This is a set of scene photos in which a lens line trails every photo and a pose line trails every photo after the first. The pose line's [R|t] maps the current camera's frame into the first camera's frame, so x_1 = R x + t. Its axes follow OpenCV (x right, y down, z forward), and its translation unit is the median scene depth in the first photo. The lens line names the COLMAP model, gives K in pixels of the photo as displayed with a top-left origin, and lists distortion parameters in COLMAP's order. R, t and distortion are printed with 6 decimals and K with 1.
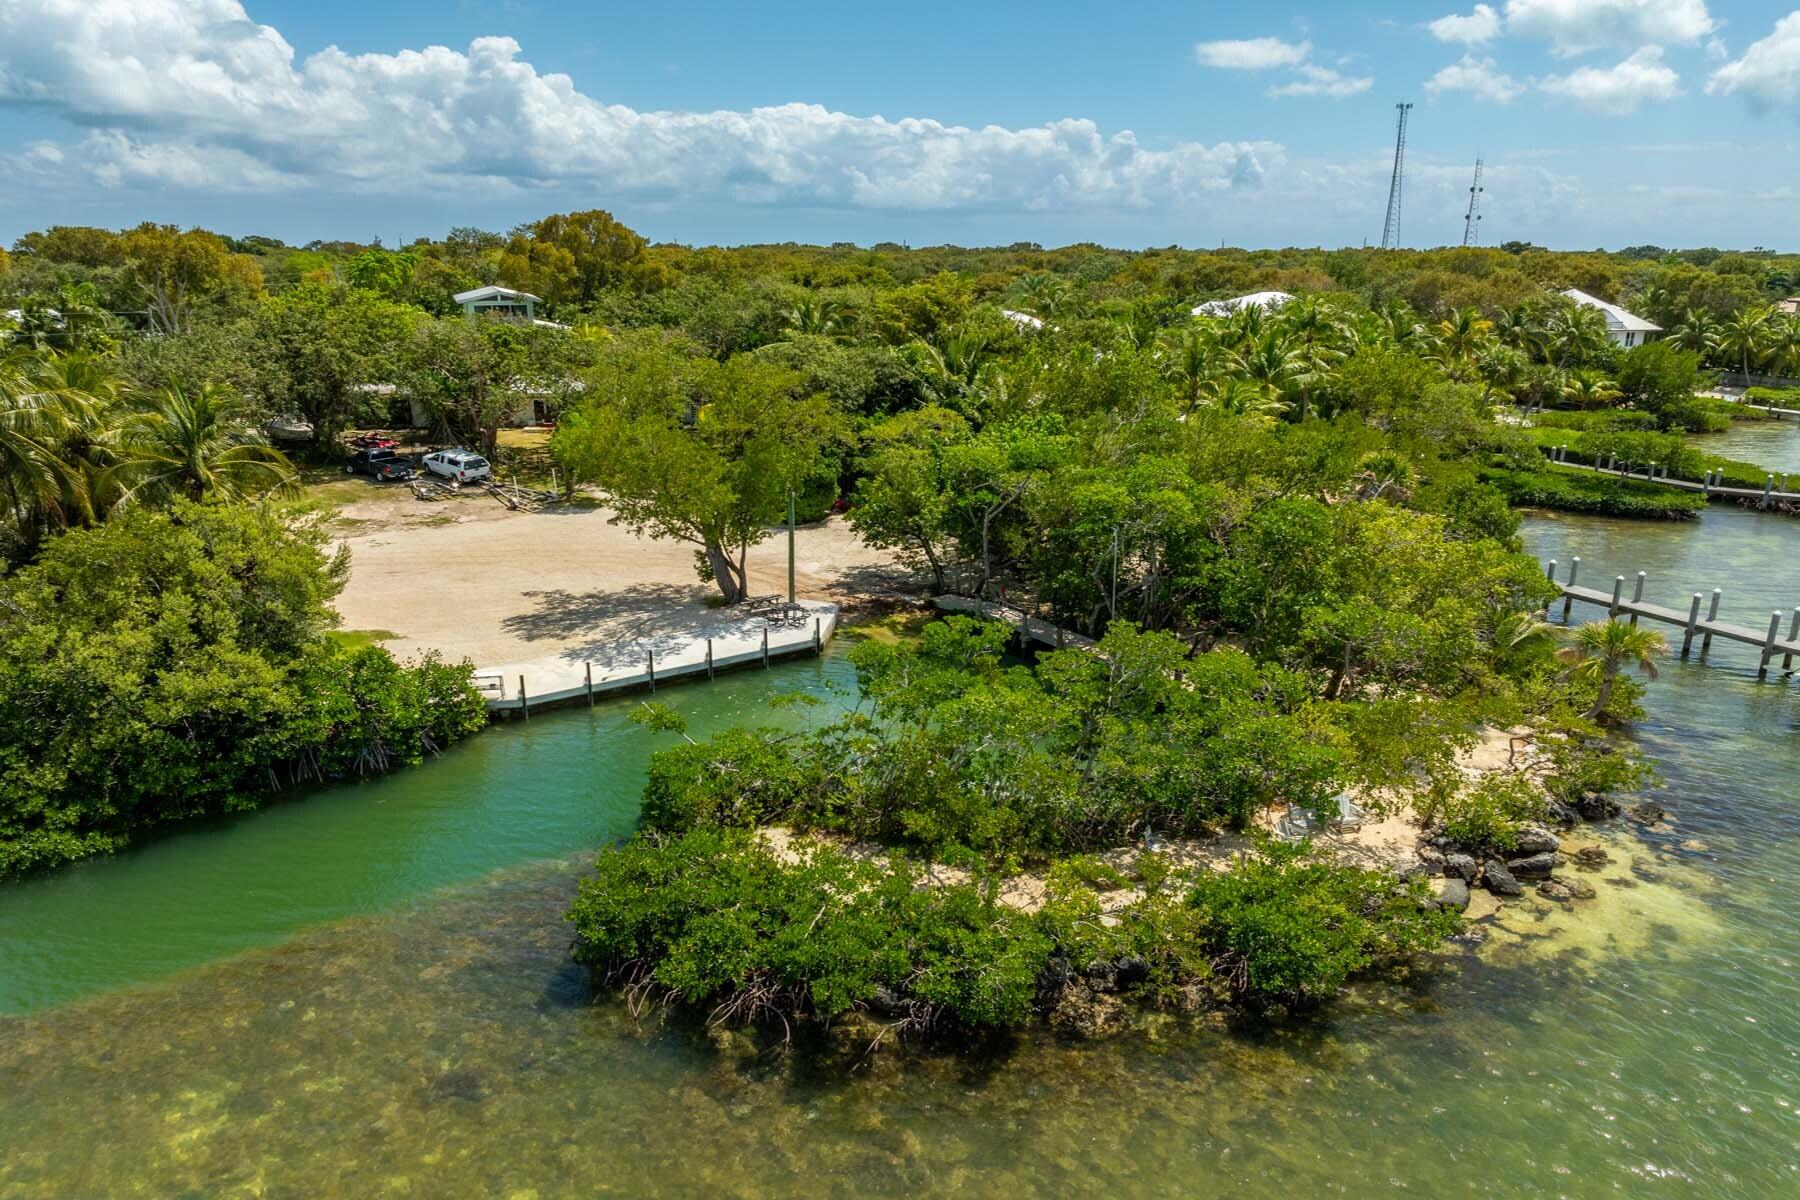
lens RADIAL K [[1216.8, 0, 899.1], [0, 1216.8, 587.0], [0, 0, 1]] dist [0.005444, 0.002201]
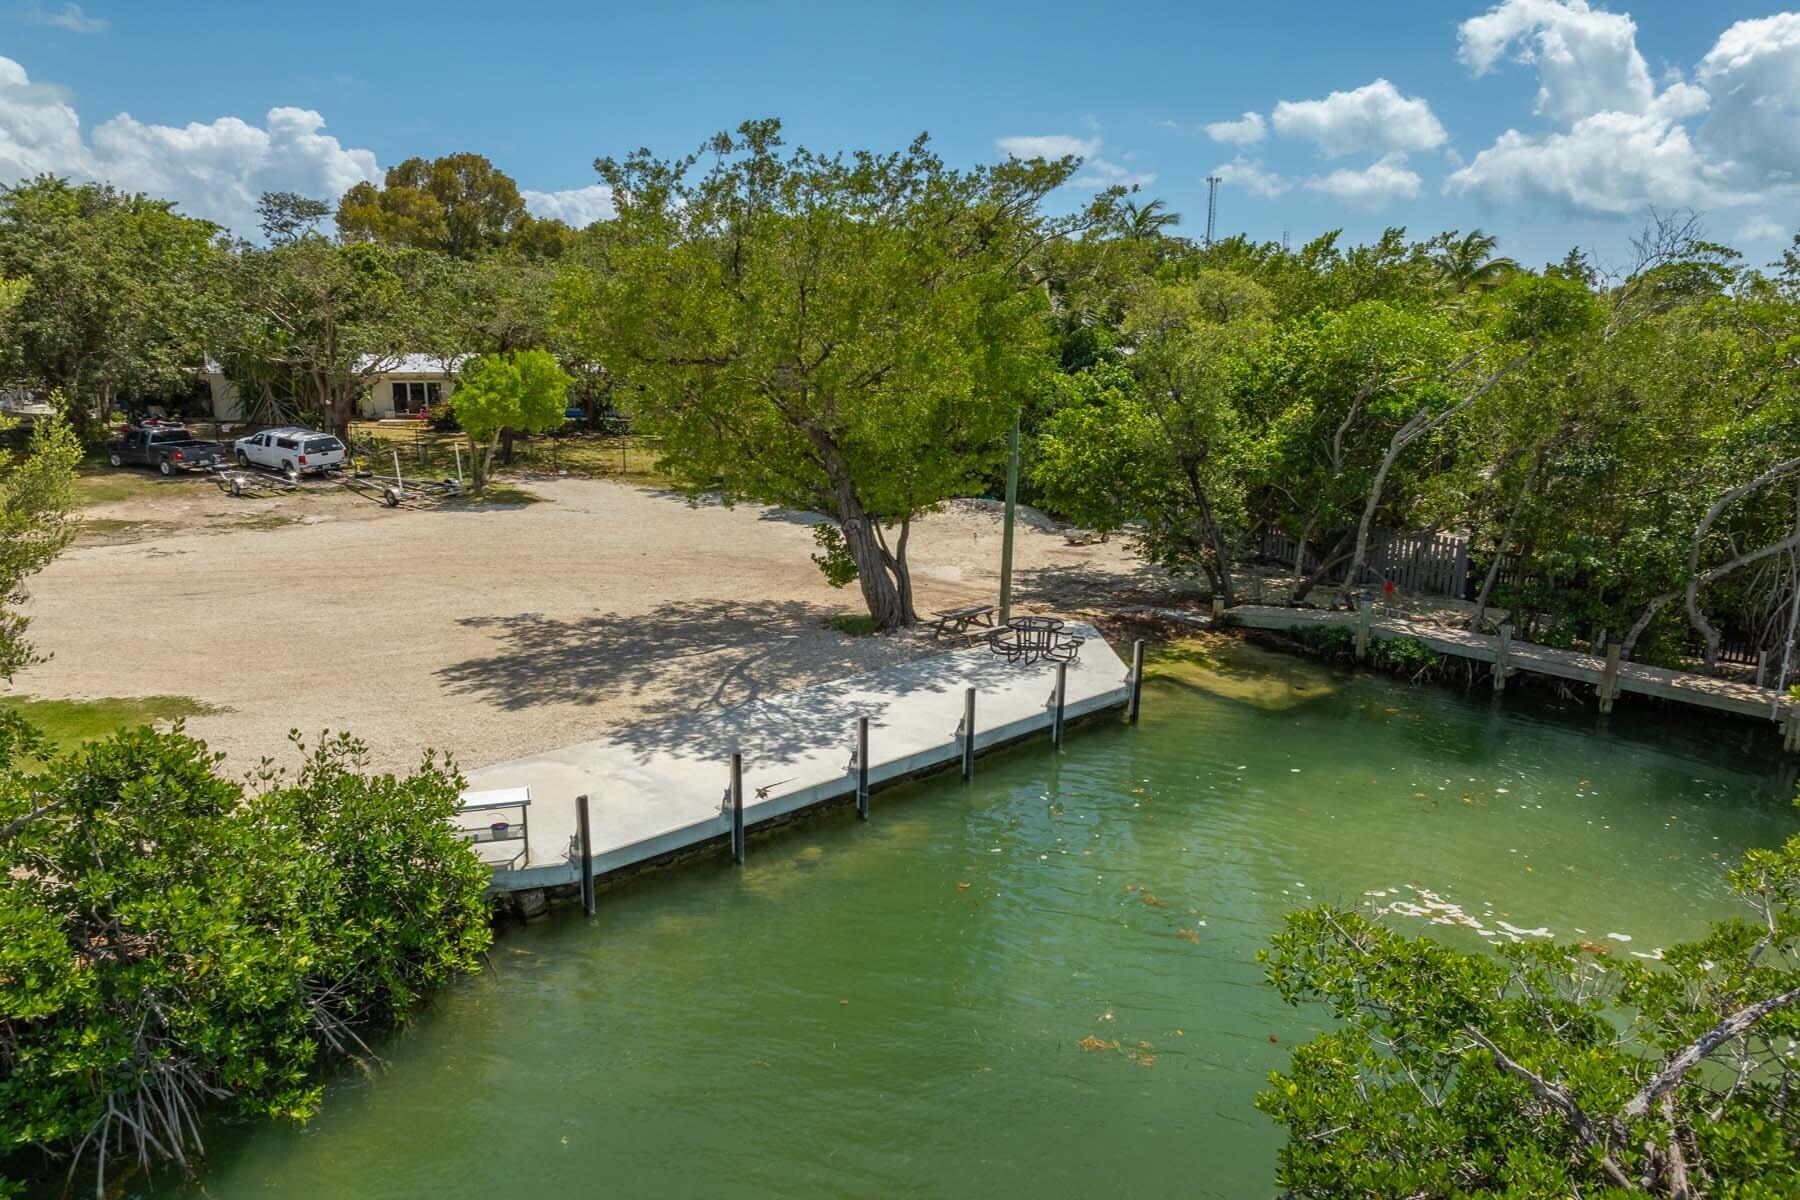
lens RADIAL K [[1211.2, 0, 900.0], [0, 1211.2, 600.0], [0, 0, 1]] dist [-0.060760, 0.050476]
pose [[0.988381, -0.021598, 0.150453, -0.200839], [0.028757, 0.998547, -0.045573, 0.024695], [-0.149250, 0.049370, 0.987566, 0.469027]]
